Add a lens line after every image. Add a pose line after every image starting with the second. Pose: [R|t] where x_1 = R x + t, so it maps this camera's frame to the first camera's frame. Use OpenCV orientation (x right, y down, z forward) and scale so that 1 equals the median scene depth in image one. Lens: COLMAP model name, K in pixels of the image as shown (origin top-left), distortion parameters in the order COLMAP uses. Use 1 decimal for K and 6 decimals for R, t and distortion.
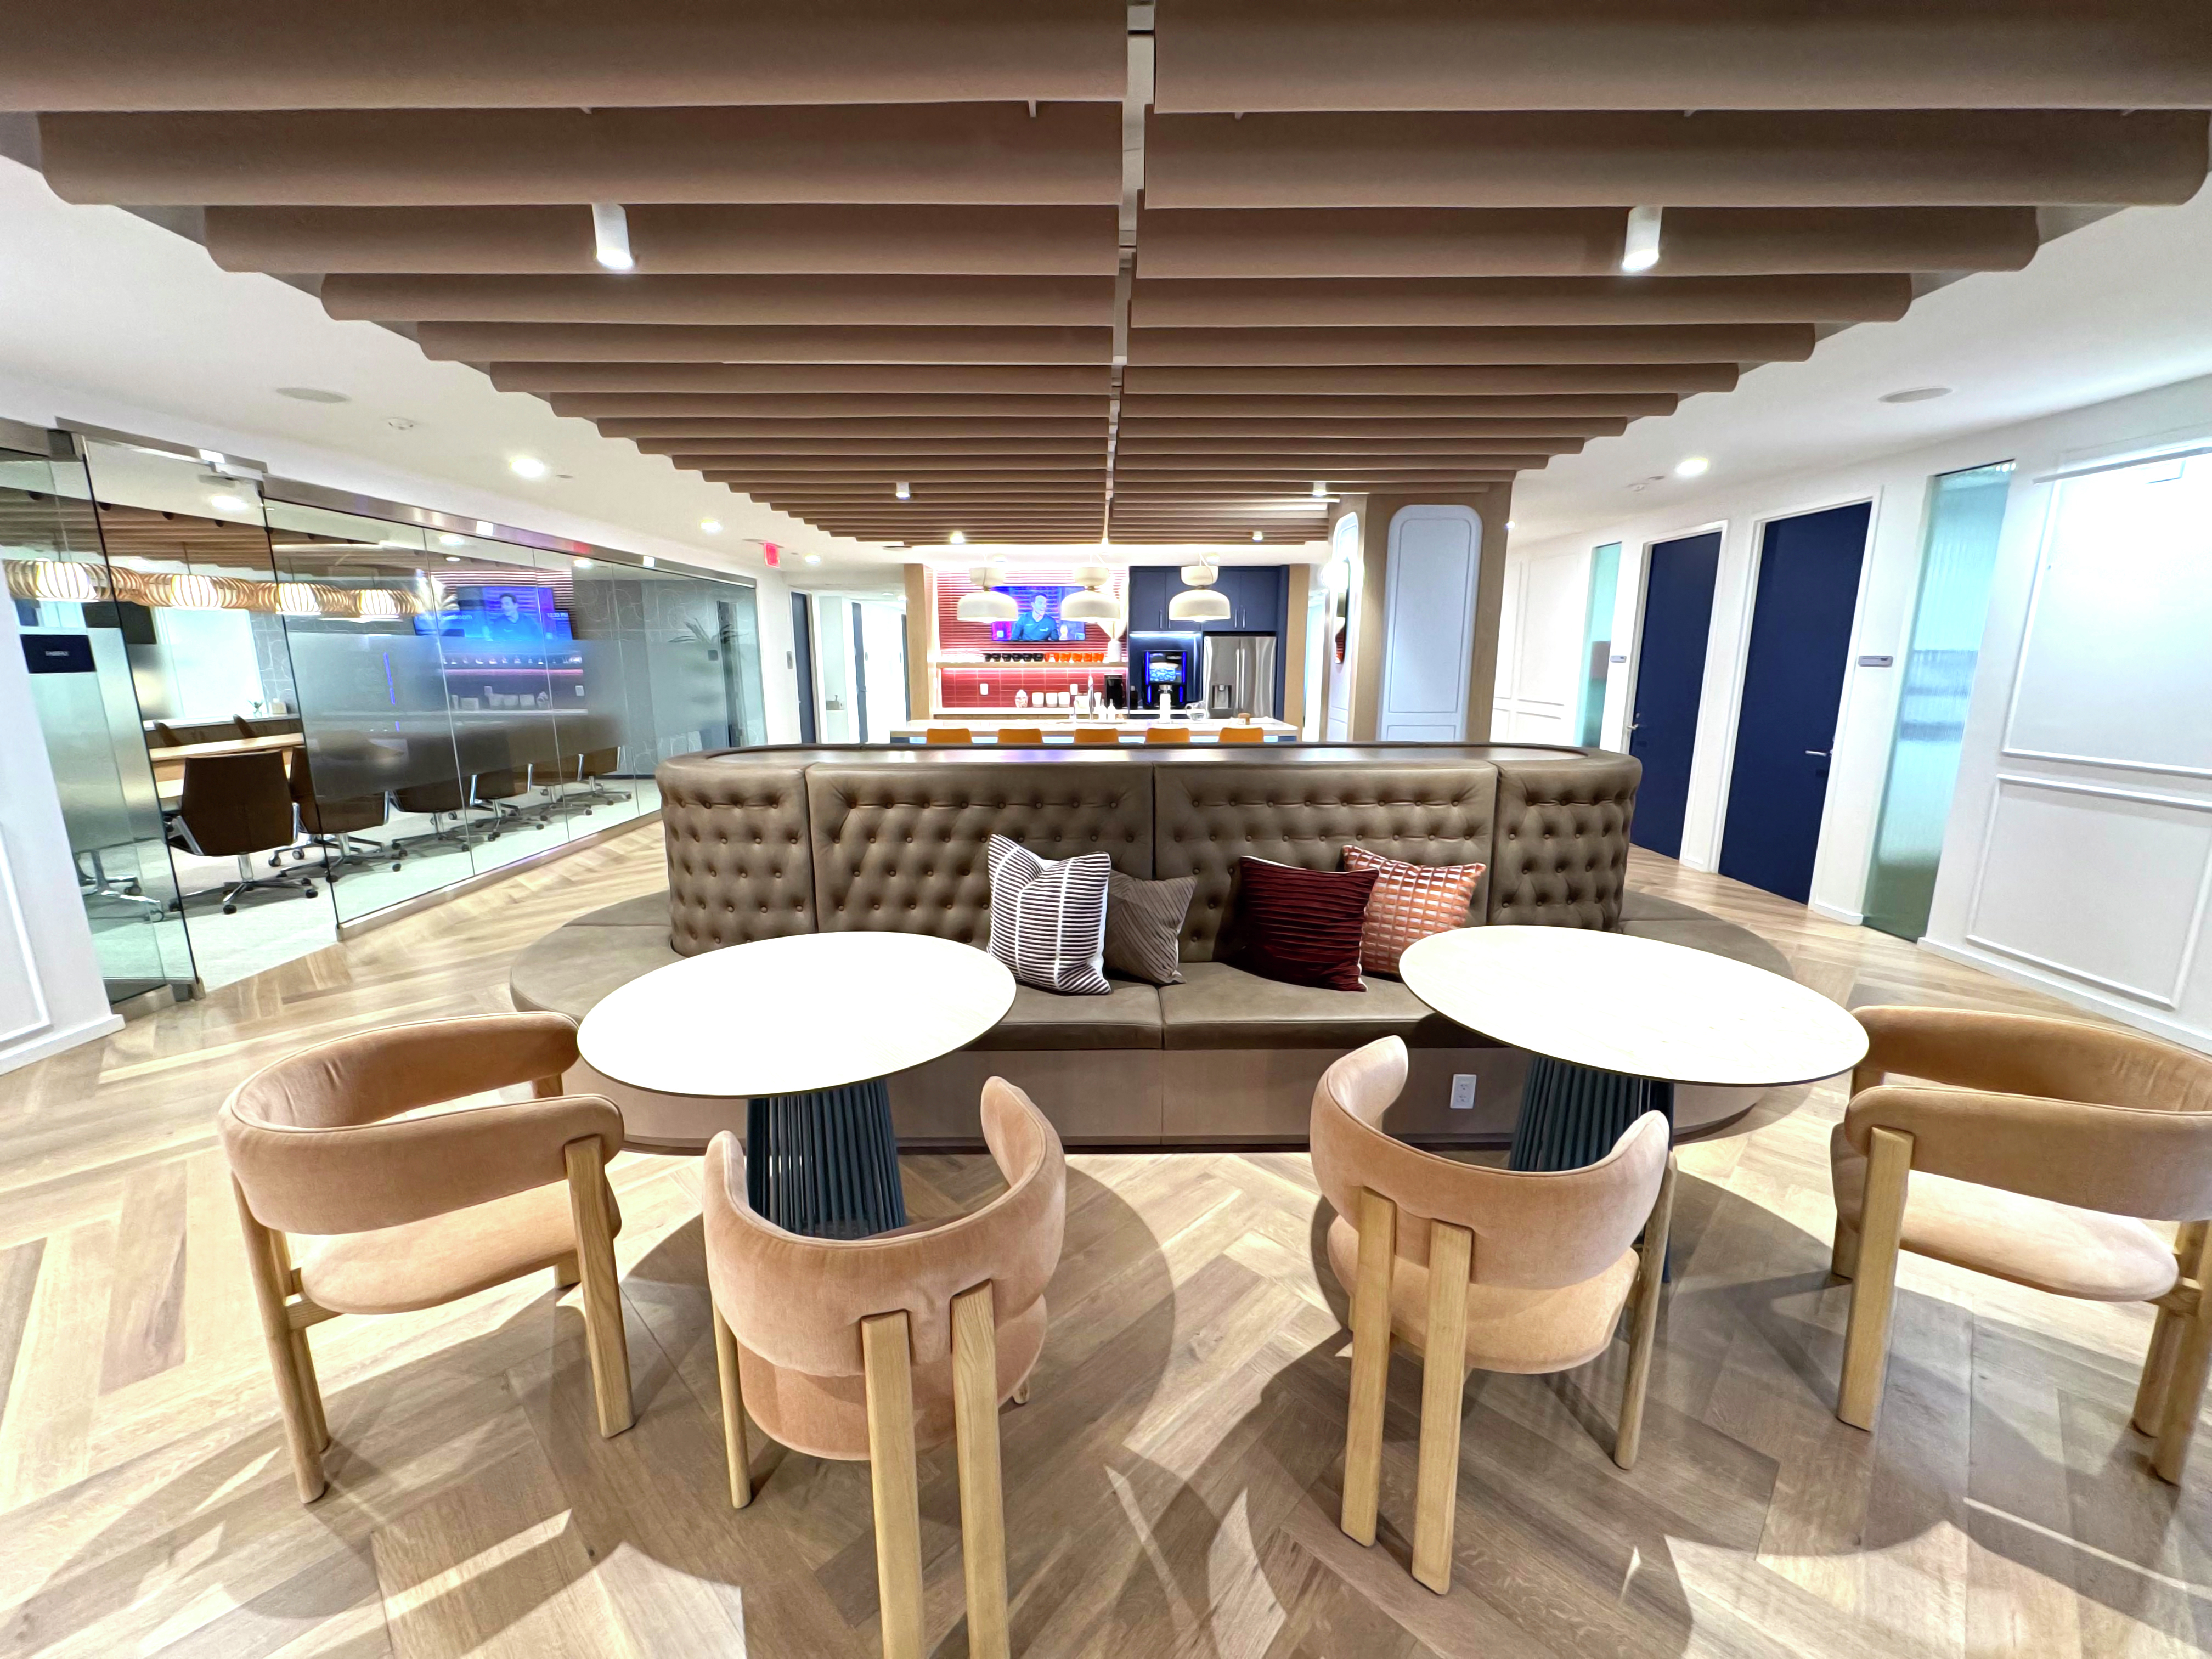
lens RADIAL K [[879.6, 0, 1108.4], [0, 879.6, 828.1], [0, 0, 1]] dist [-0.000425, -0.000019]
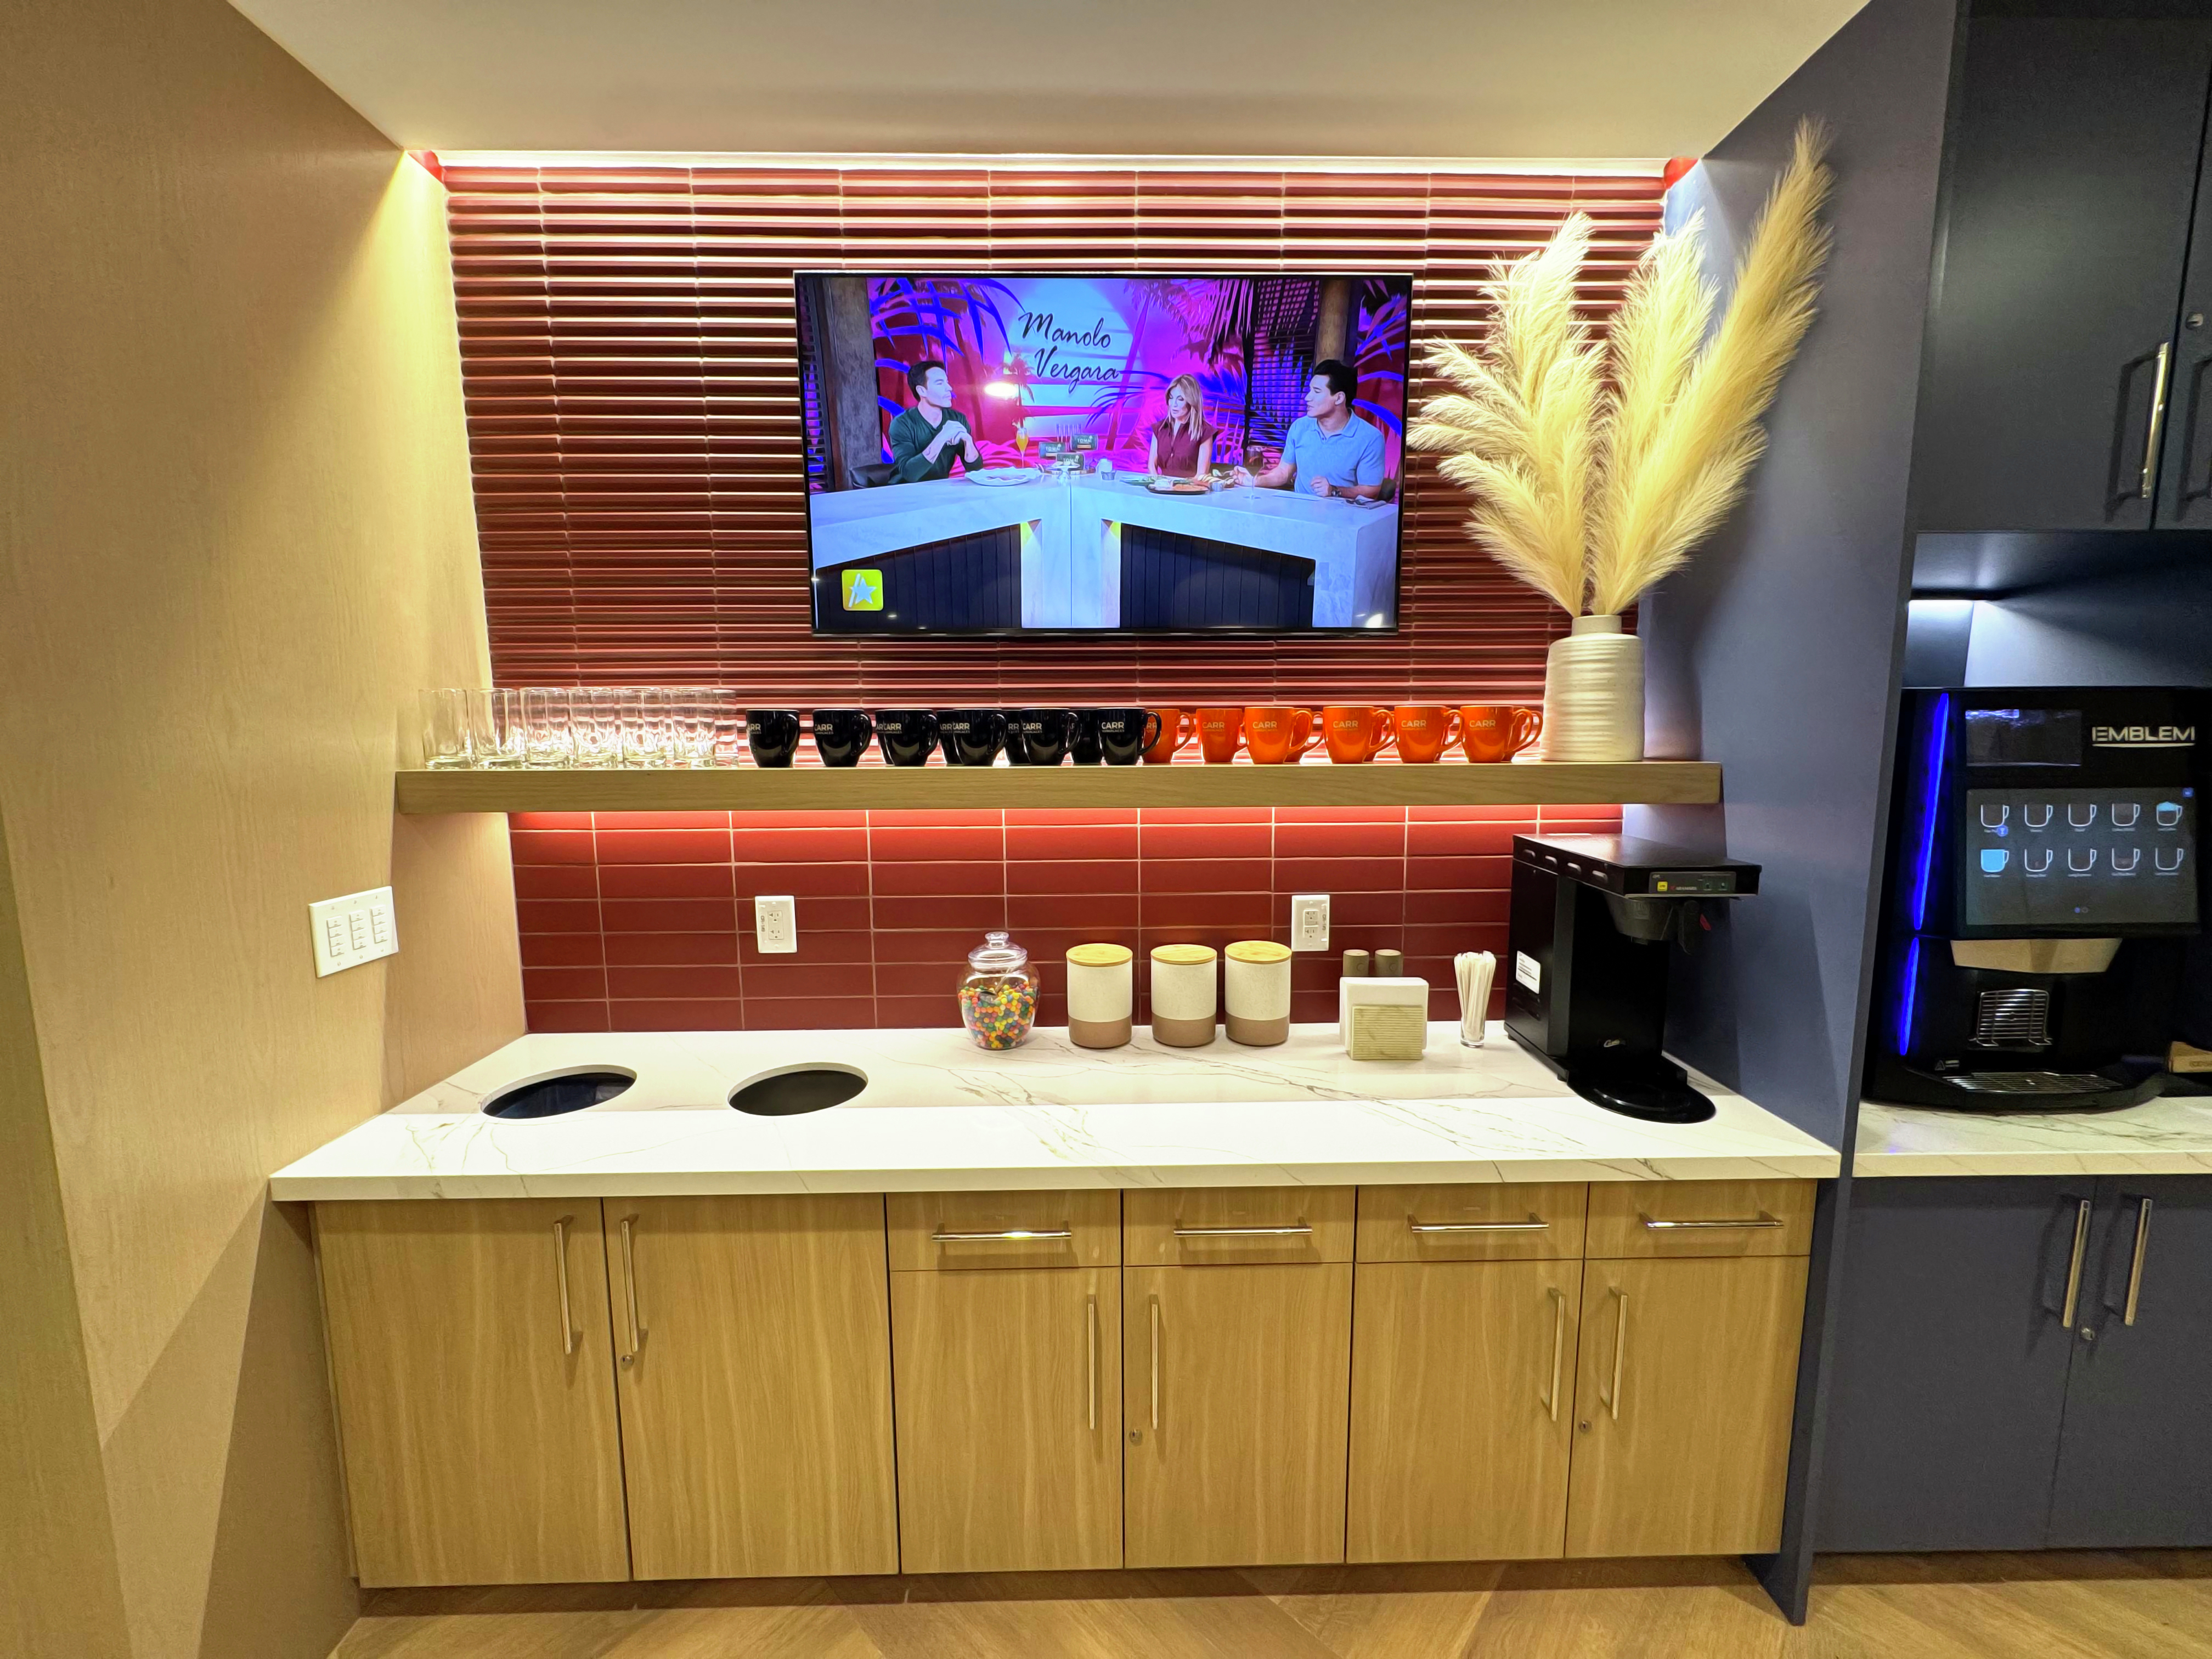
lens RADIAL K [[879.6, 0, 1104.7], [0, 879.6, 832.9], [0, 0, 1]] dist [-0.000425, -0.000019]
pose [[0.999878, -0.011715, 0.010374, -0.081306], [0.012468, 0.997046, -0.075785, -0.164247], [-0.009456, 0.075905, 0.997070, 0.841750]]
